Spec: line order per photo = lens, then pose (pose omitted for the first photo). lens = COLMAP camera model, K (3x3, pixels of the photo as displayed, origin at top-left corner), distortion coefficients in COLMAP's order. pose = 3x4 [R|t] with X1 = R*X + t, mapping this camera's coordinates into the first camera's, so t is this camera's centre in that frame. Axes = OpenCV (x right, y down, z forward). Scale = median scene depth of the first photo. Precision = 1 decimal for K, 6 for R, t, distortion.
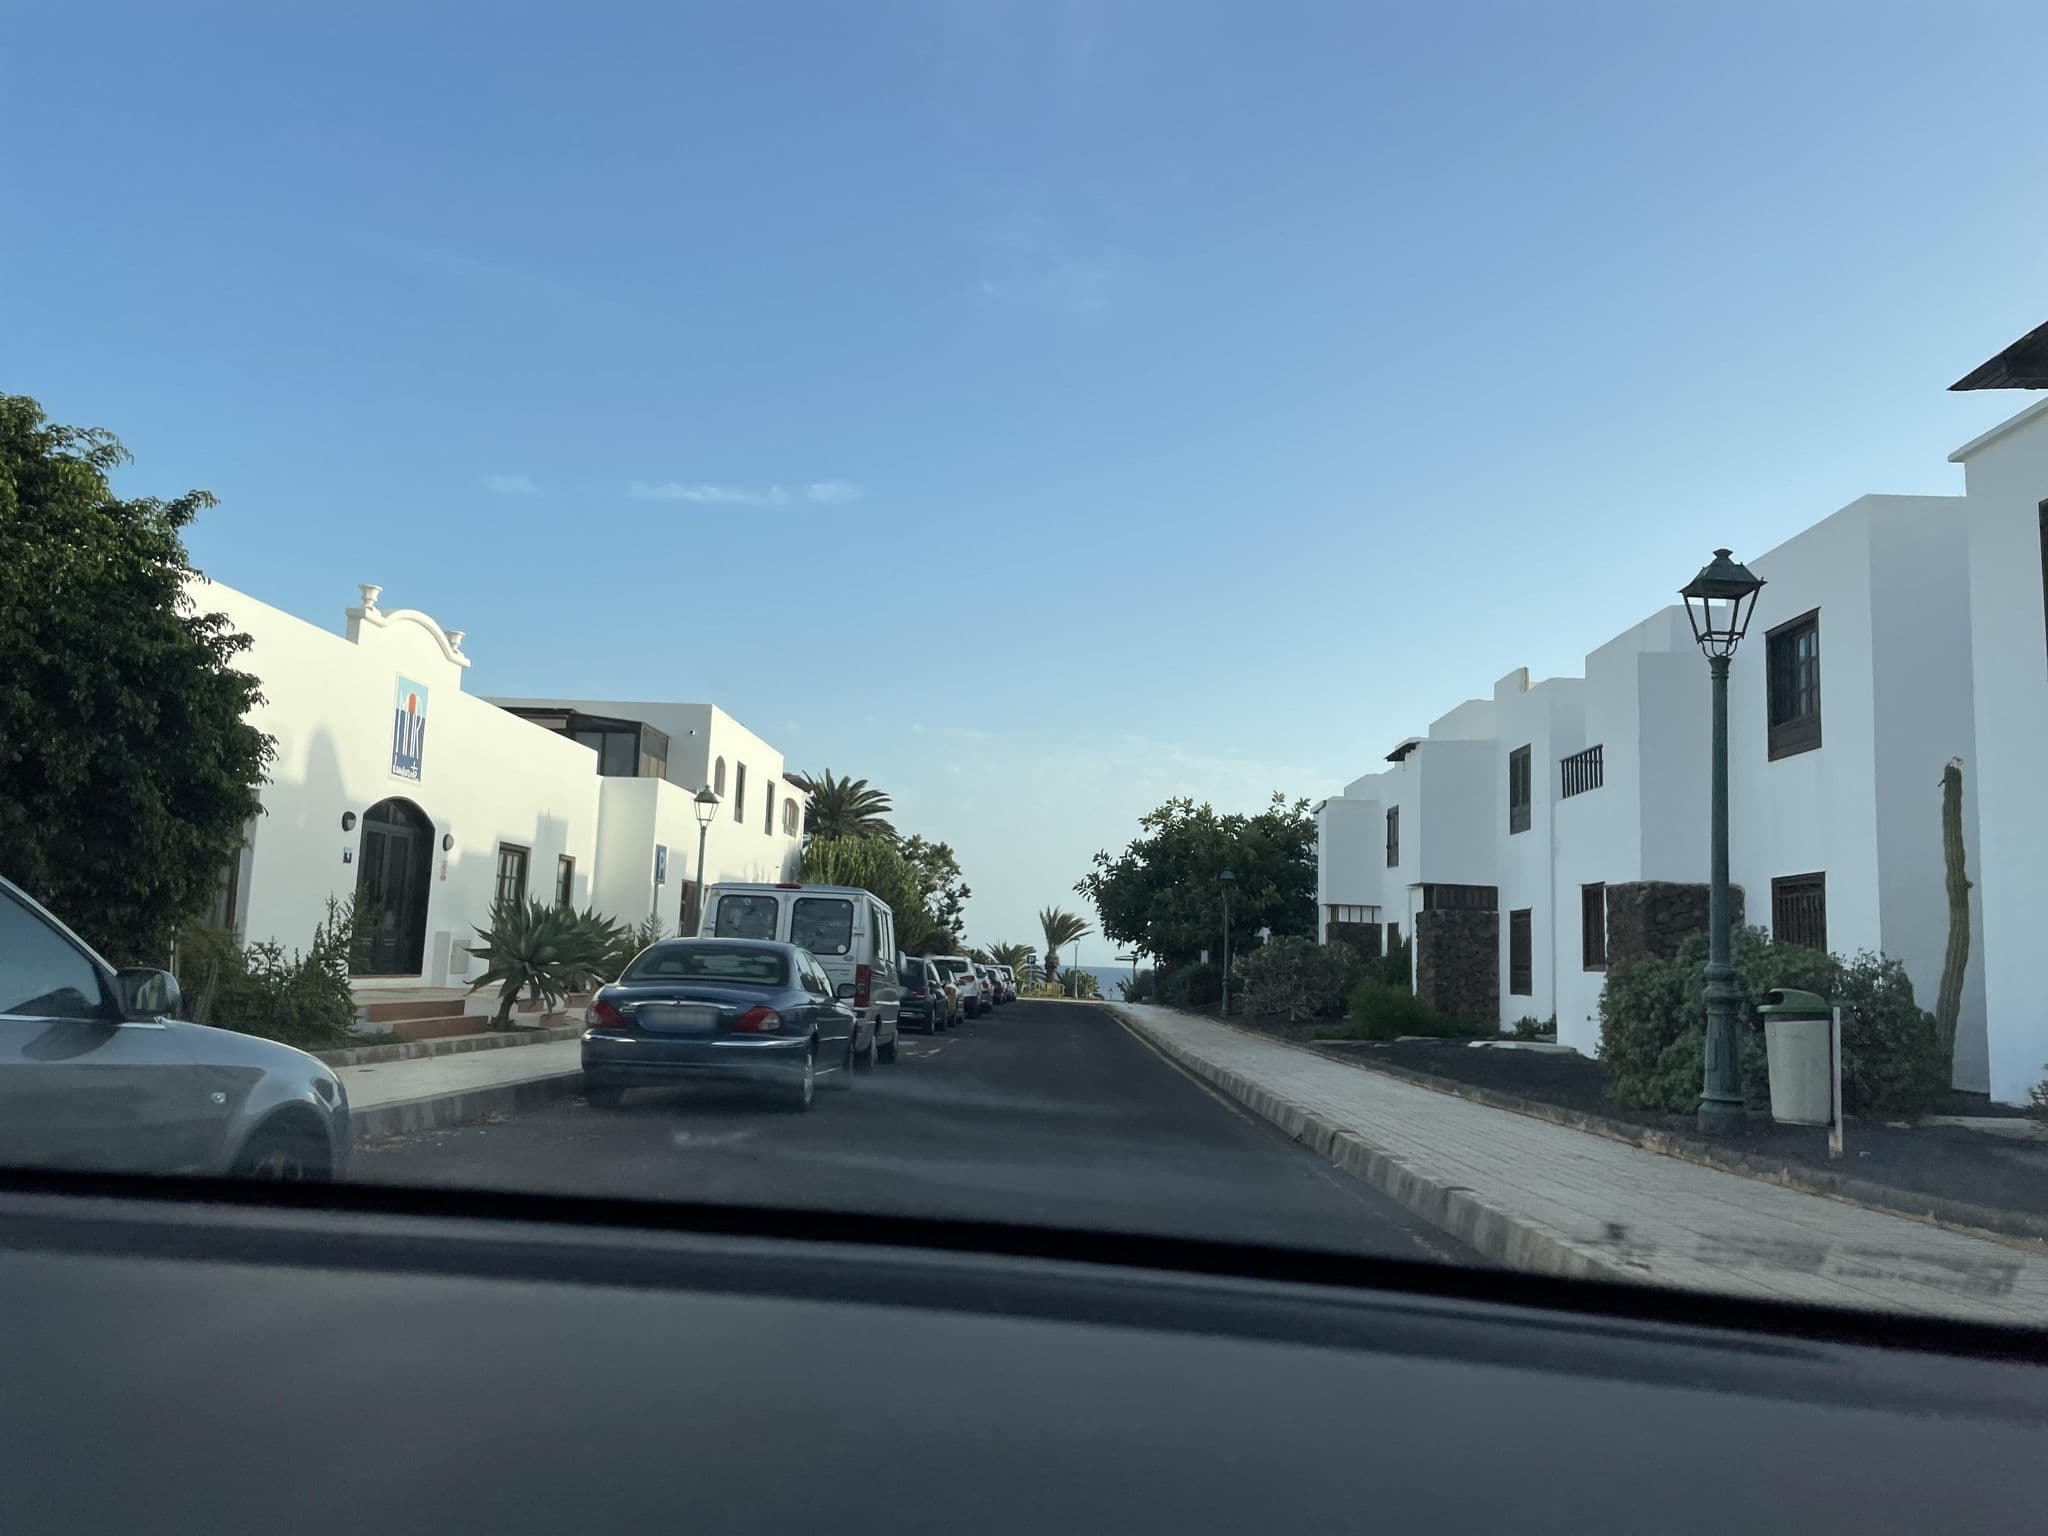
lens RADIAL K [[1590.8, 0, 1024.0], [0, 1590.8, 768.0], [0, 0, 1]] dist [-0.005804, -0.001175]
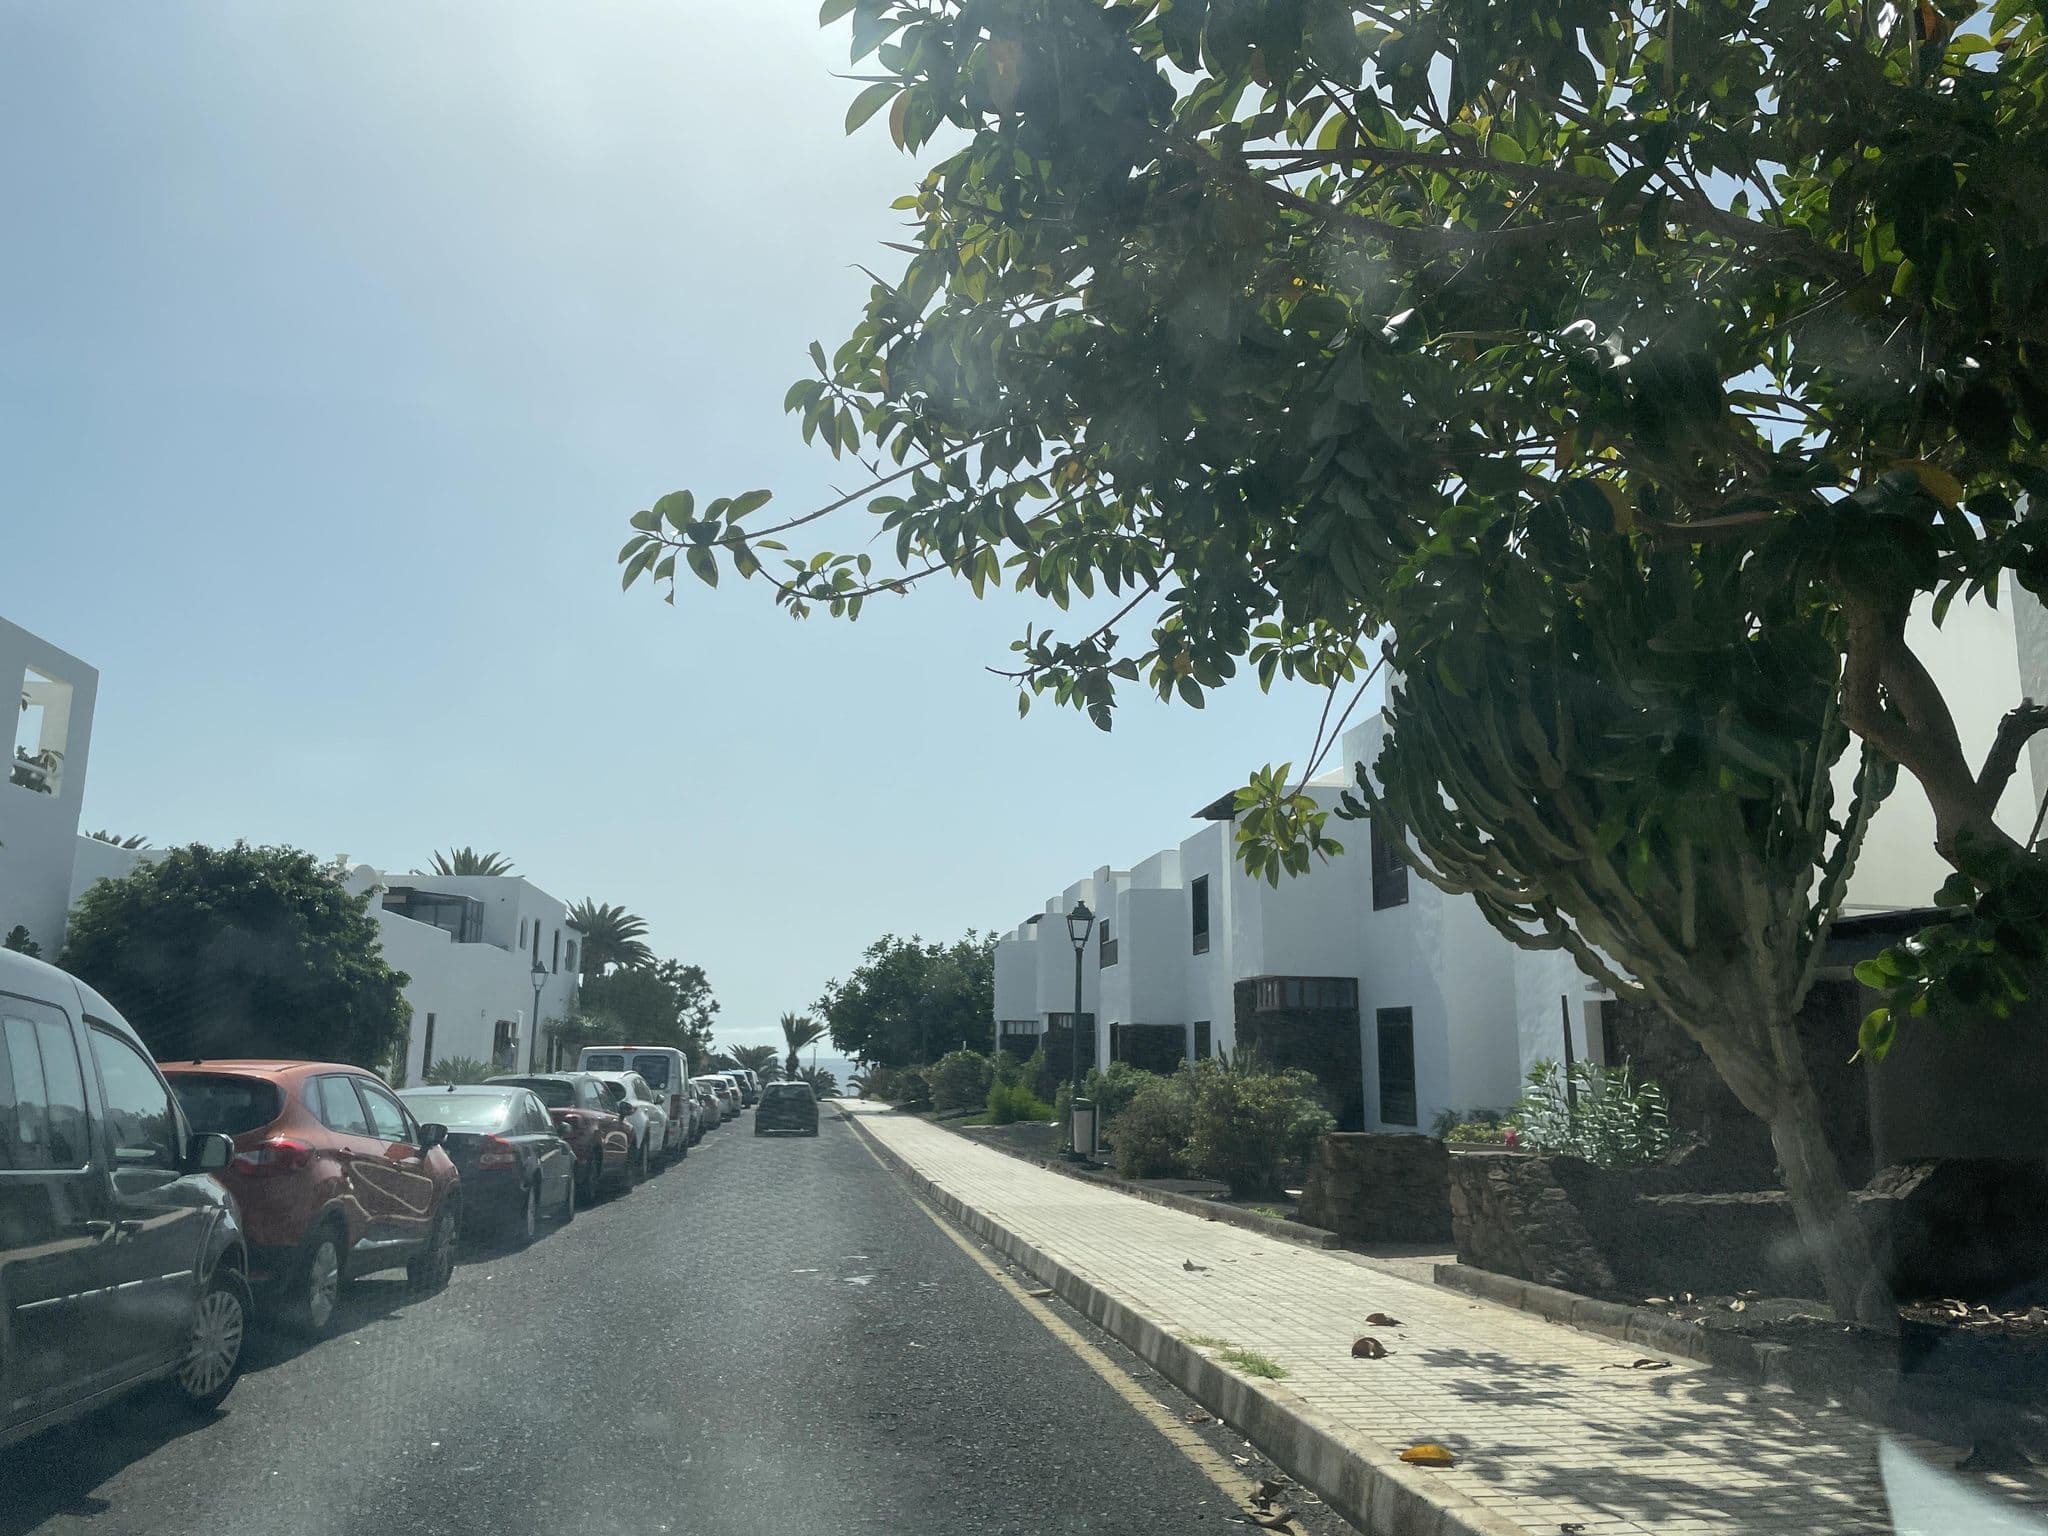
lens RADIAL K [[1631.8, 0, 1019.7], [0, 1631.8, 731.3], [0, 0, 1]] dist [0.152844, -0.000045]
pose [[0.988255, 0.002871, 0.152785, -0.001994], [0.007930, 0.997513, -0.070040, -0.037629], [-0.152606, 0.070429, 0.985774, -0.232585]]
